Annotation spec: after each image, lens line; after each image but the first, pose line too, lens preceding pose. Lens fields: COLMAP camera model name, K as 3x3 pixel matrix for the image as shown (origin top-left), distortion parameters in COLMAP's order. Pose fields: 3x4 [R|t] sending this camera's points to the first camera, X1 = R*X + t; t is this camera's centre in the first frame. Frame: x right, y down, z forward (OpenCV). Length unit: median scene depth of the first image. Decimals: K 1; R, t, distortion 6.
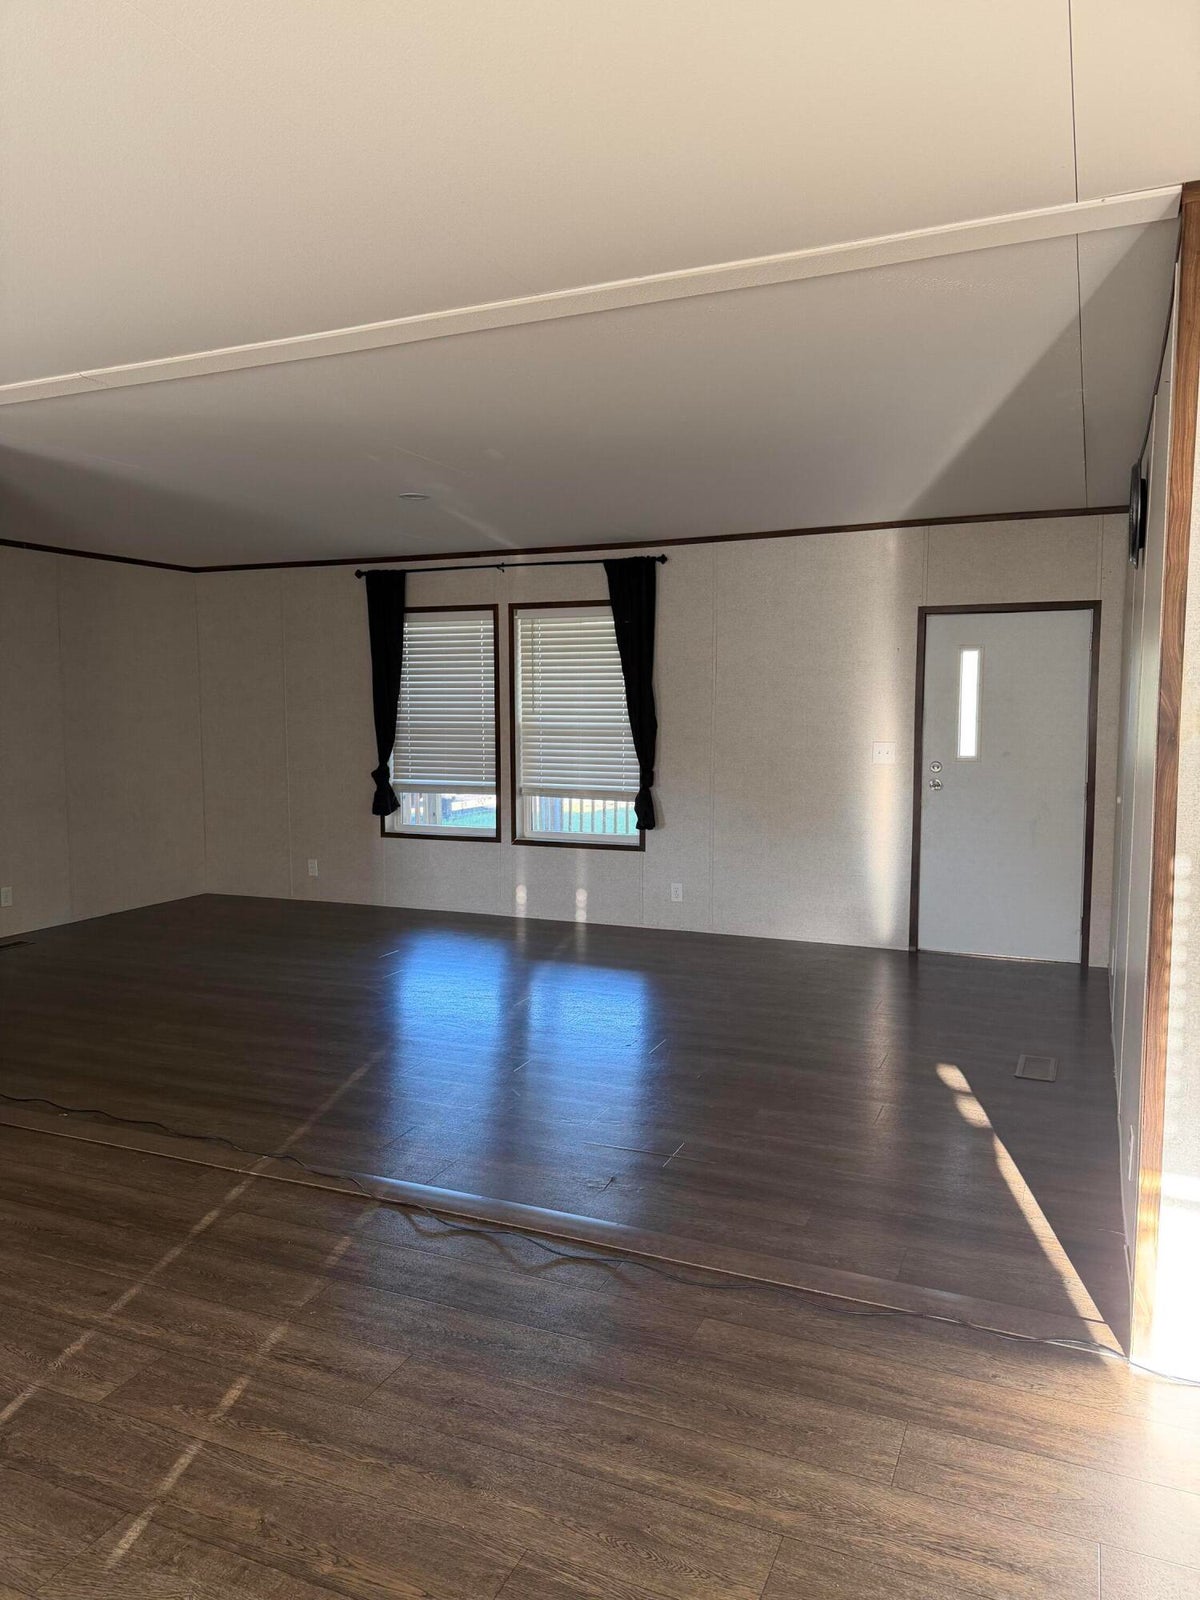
lens RADIAL K [[1113.2, 0, 600.0], [0, 1113.2, 800.0], [0, 0, 1]] dist [-0.005019, -0.008144]
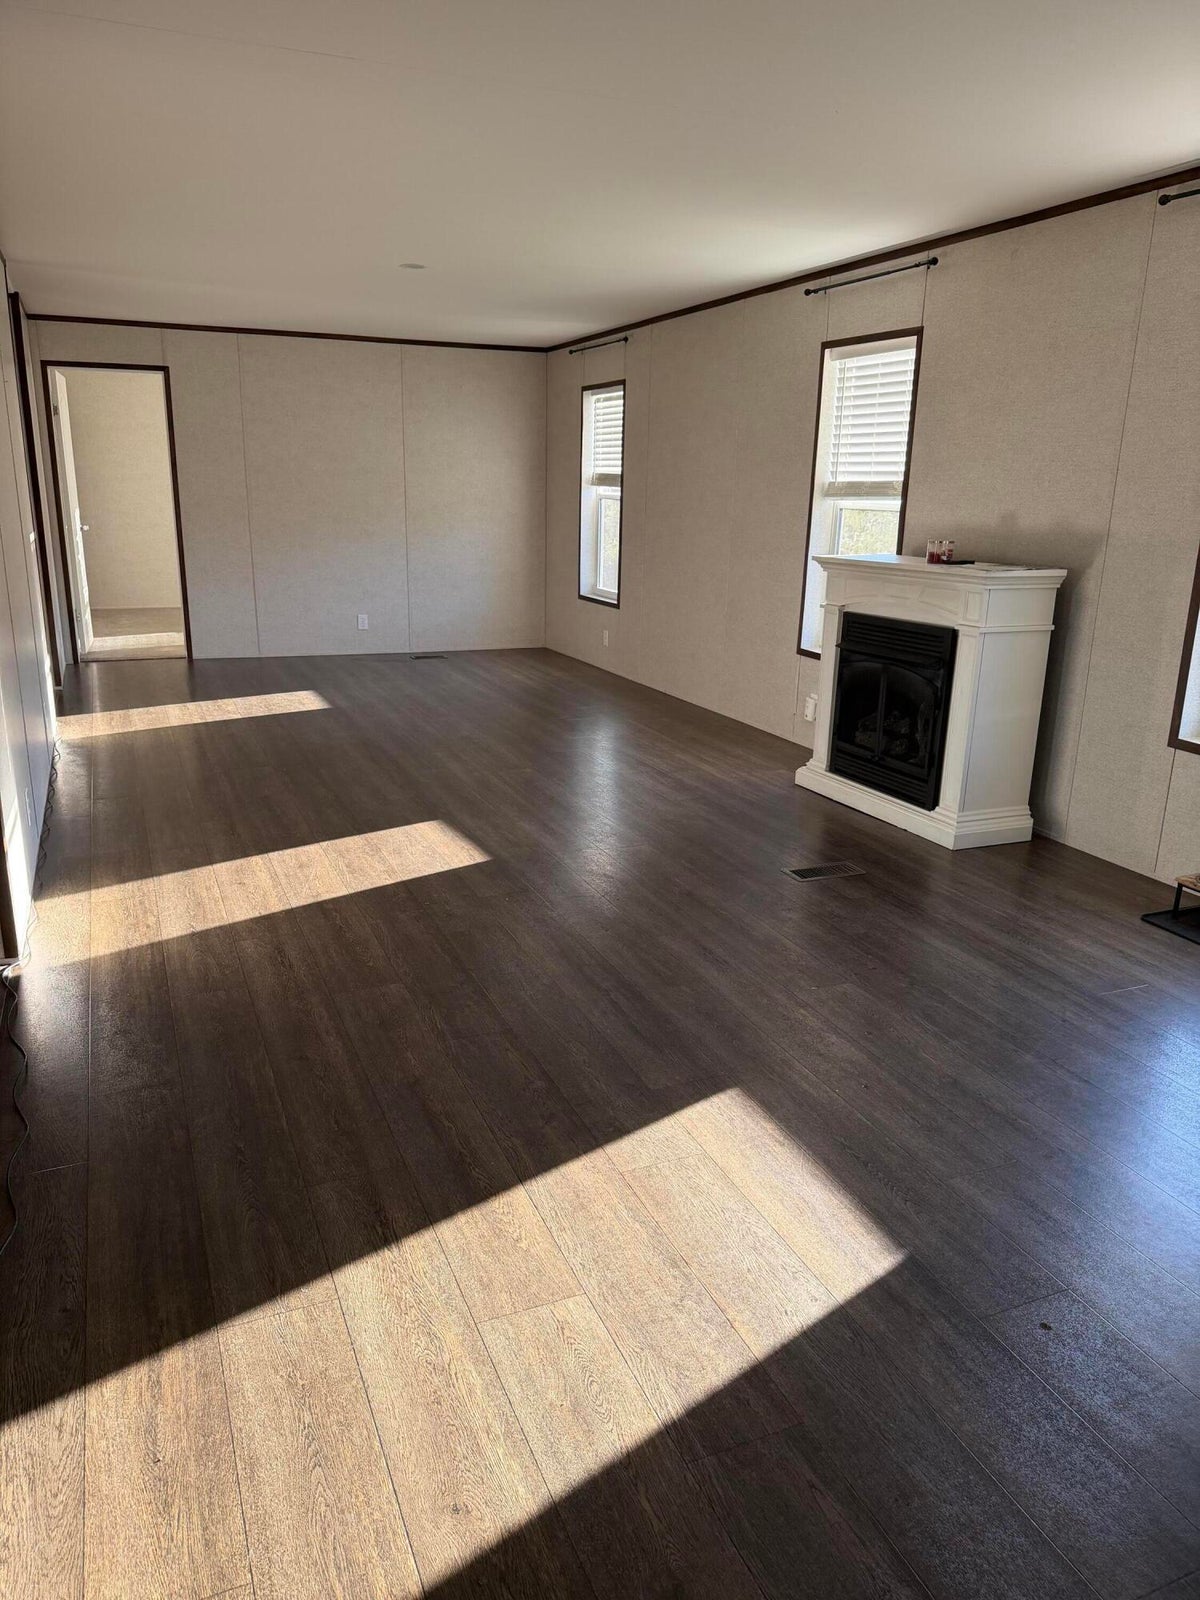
lens RADIAL K [[1113.2, 0, 600.0], [0, 1113.2, 800.0], [0, 0, 1]] dist [-0.005019, -0.008144]
pose [[-0.722485, -0.200785, 0.661590, -1.066895], [0.044043, 0.941593, 0.333860, -0.122773], [-0.689983, 0.270347, -0.671443, 1.630271]]
